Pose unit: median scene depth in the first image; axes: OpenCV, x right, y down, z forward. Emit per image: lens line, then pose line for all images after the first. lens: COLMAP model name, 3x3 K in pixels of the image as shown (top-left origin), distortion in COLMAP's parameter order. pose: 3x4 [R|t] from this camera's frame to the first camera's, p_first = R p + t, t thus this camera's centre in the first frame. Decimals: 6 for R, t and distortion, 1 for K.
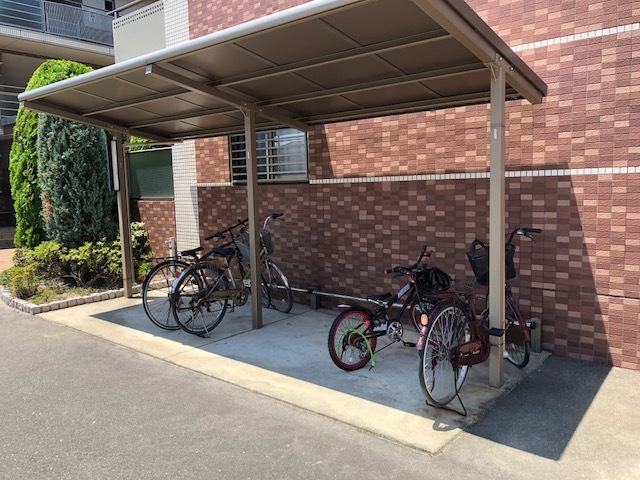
lens RADIAL K [[522.1, 0, 322.2], [0, 522.1, 235.2], [0, 0, 1]] dist [0.009834, -0.004924]
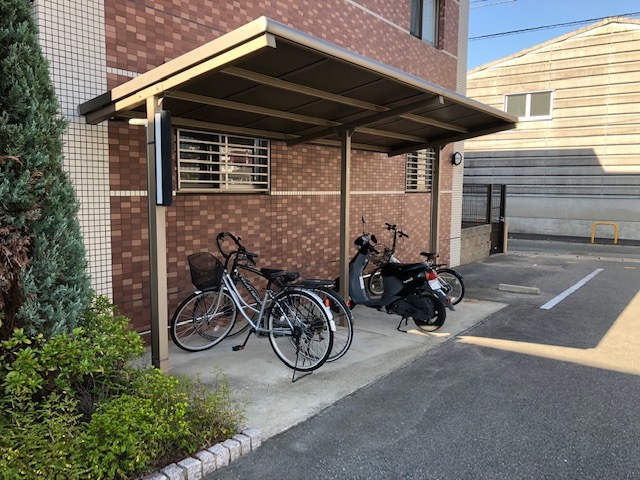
lens RADIAL K [[522.1, 0, 322.2], [0, 522.1, 235.2], [0, 0, 1]] dist [0.009834, -0.004924]
pose [[-0.065814, -0.070752, 0.995320, -1.111617], [0.080733, 0.993835, 0.075985, -0.093714], [-0.994561, 0.085356, -0.059697, 1.004696]]
